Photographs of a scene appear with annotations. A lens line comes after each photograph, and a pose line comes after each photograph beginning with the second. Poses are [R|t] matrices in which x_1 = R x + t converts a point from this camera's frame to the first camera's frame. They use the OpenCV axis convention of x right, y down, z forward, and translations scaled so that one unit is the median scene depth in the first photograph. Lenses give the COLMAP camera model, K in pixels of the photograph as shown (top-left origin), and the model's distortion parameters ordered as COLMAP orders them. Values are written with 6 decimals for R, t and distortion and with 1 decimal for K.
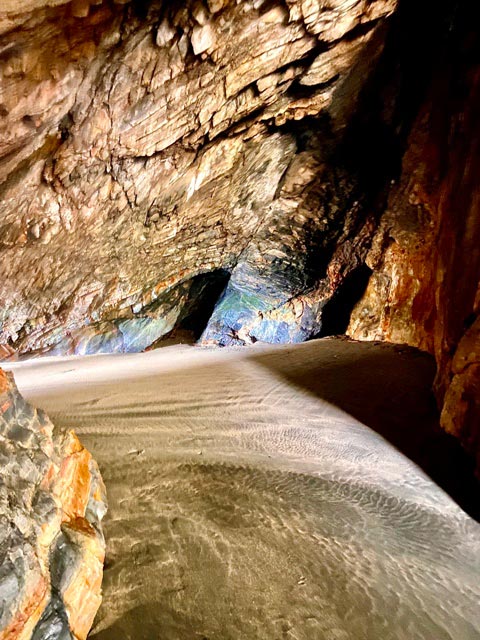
lens RADIAL K [[479.0, 0, 241.0], [0, 479.0, 318.8], [0, 0, 1]] dist [0.009927, 0.000091]
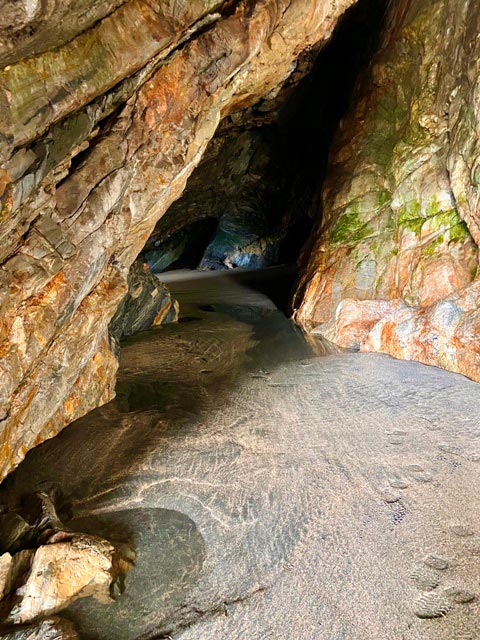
lens RADIAL K [[479.0, 0, 239.7], [0, 479.0, 322.5], [0, 0, 1]] dist [0.009927, 0.000091]
pose [[0.999943, 0.010396, 0.002306, 0.048847], [-0.010616, 0.990047, 0.140334, 0.010173], [-0.000824, -0.140350, 0.990102, -0.582434]]
